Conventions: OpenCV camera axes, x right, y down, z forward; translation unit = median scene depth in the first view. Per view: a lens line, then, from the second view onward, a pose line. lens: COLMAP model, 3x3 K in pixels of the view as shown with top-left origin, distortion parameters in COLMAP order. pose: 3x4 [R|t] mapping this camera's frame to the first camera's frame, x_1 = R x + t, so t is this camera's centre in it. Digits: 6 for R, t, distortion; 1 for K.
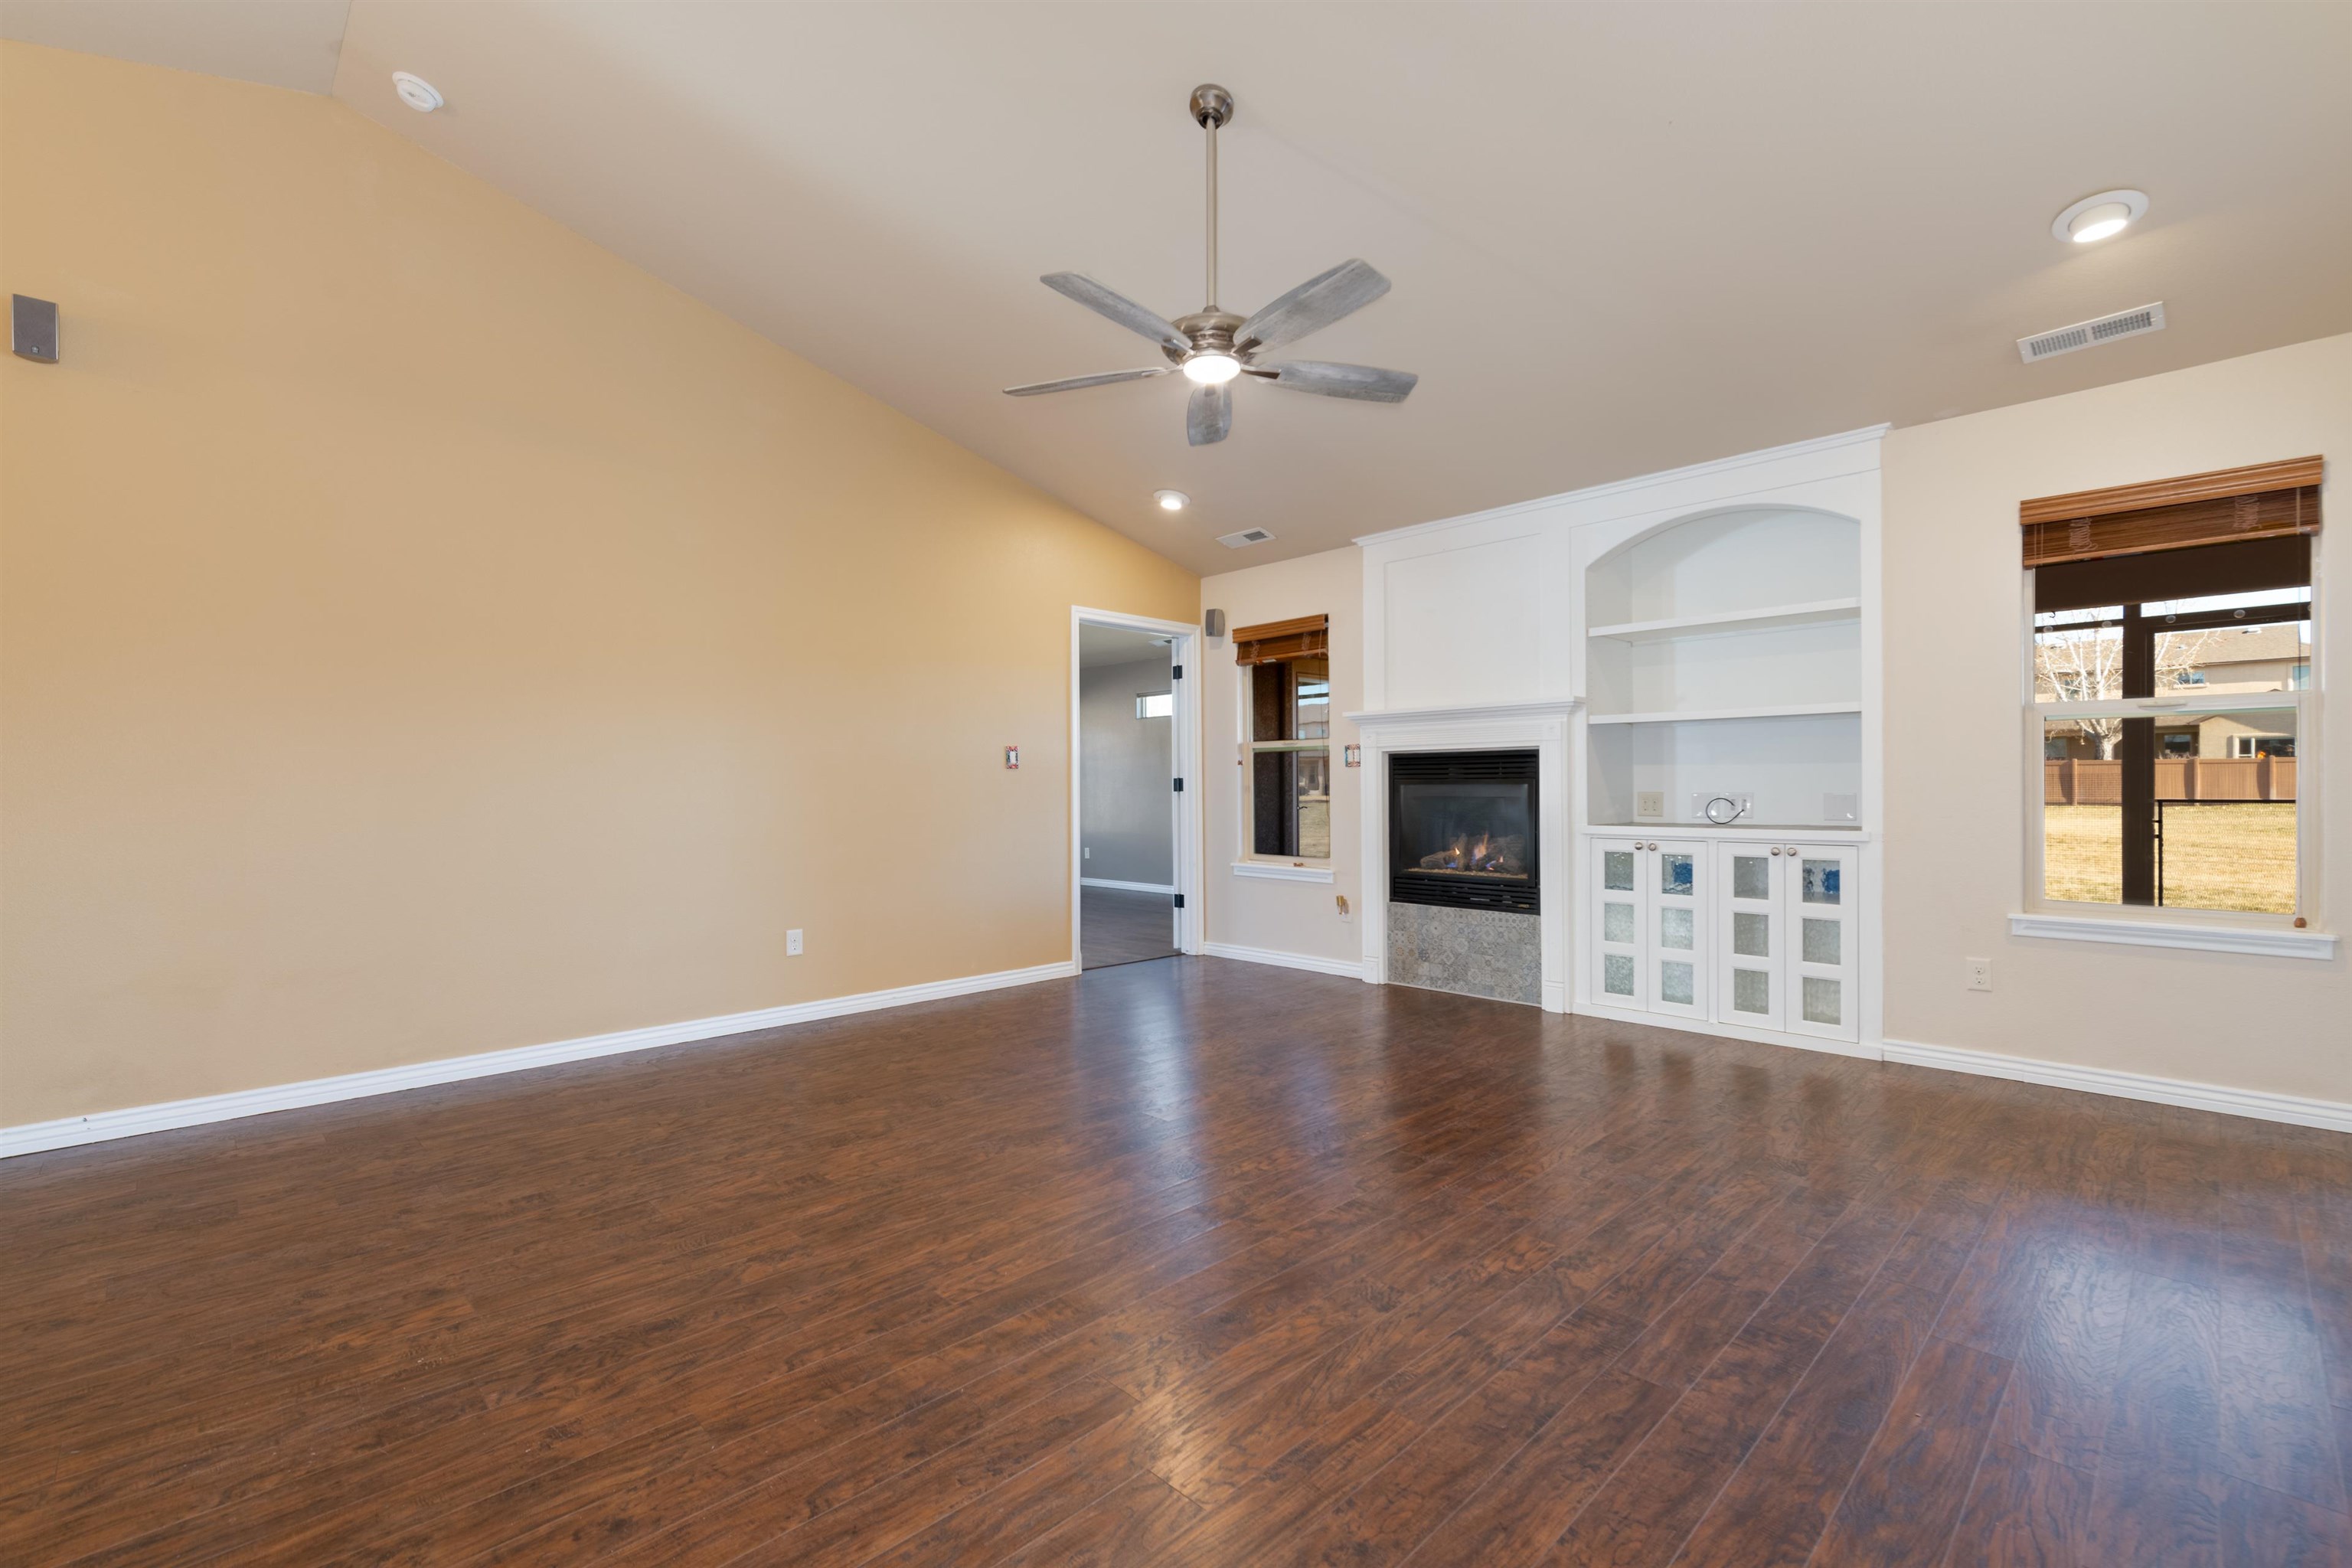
lens RADIAL K [[1011.8, 0, 1199.4], [0, 1011.8, 791.2], [0, 0, 1]] dist [0.003291, -0.000662]
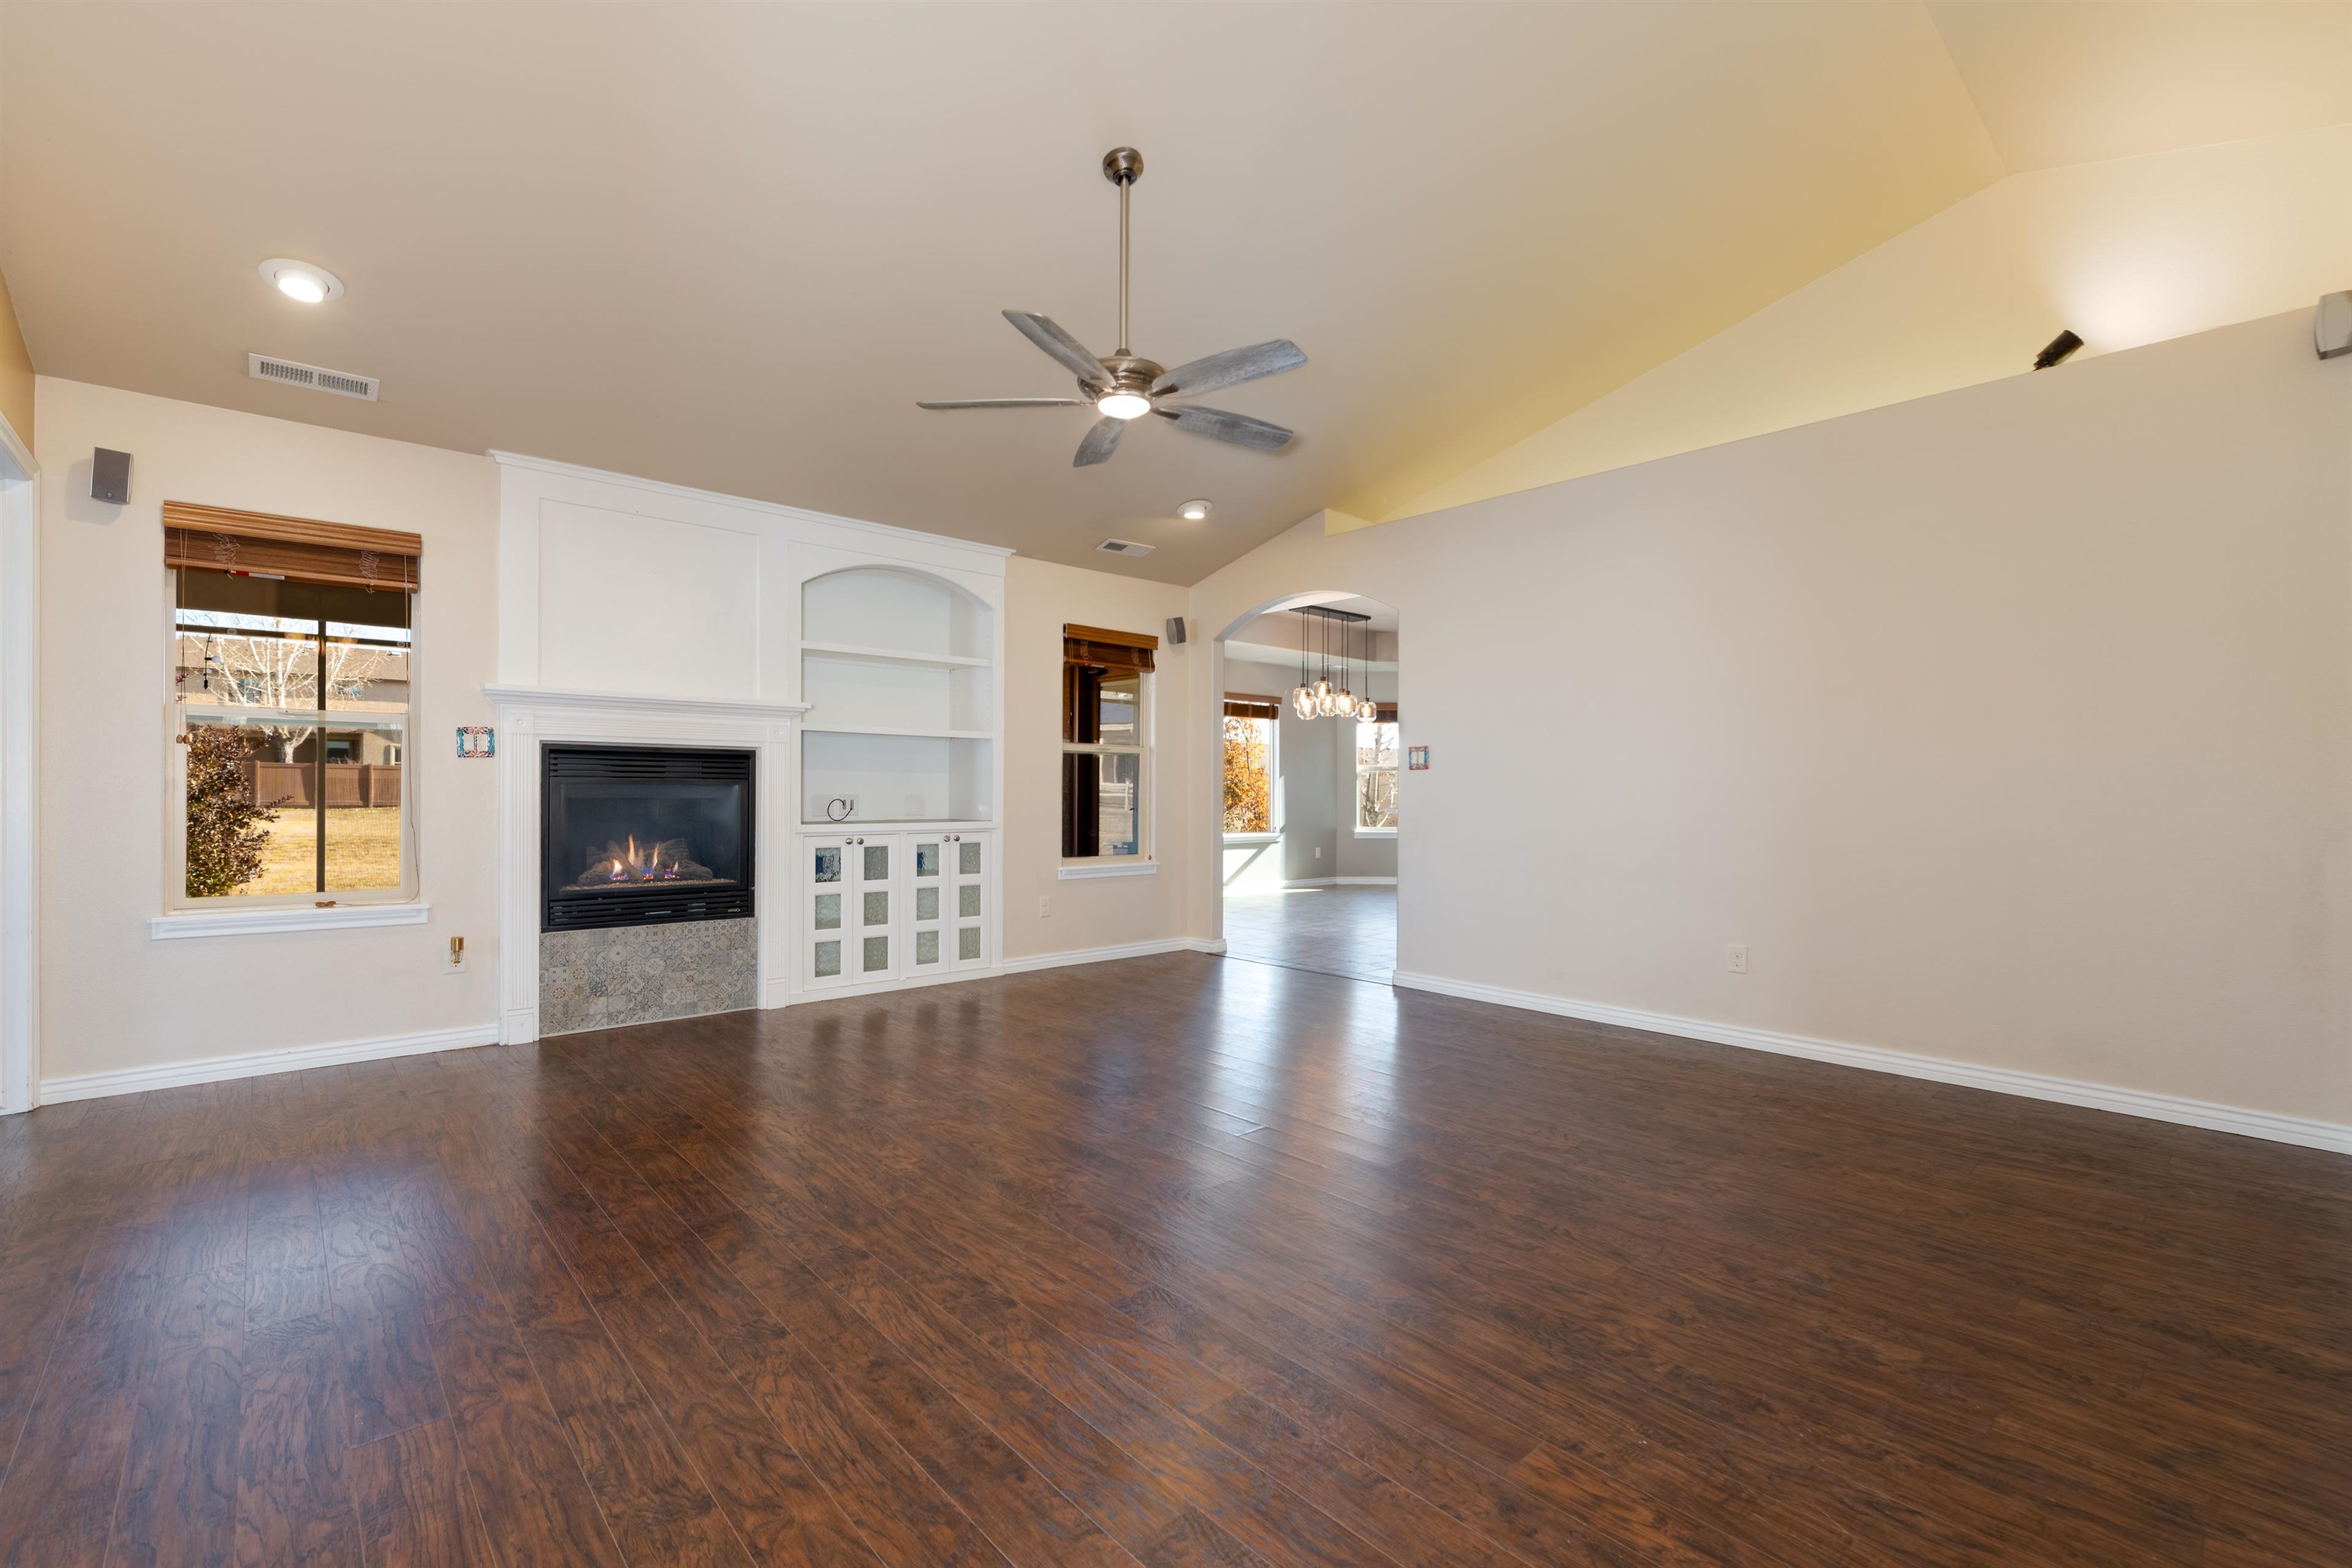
lens RADIAL K [[1011.8, 0, 1195.5], [0, 1011.8, 784.4], [0, 0, 1]] dist [0.003291, -0.000662]
pose [[0.048514, 0.013101, 0.998737, -0.657209], [-0.002529, 0.999912, -0.012994, 0.004505], [-0.998819, -0.001896, 0.048542, 0.531292]]
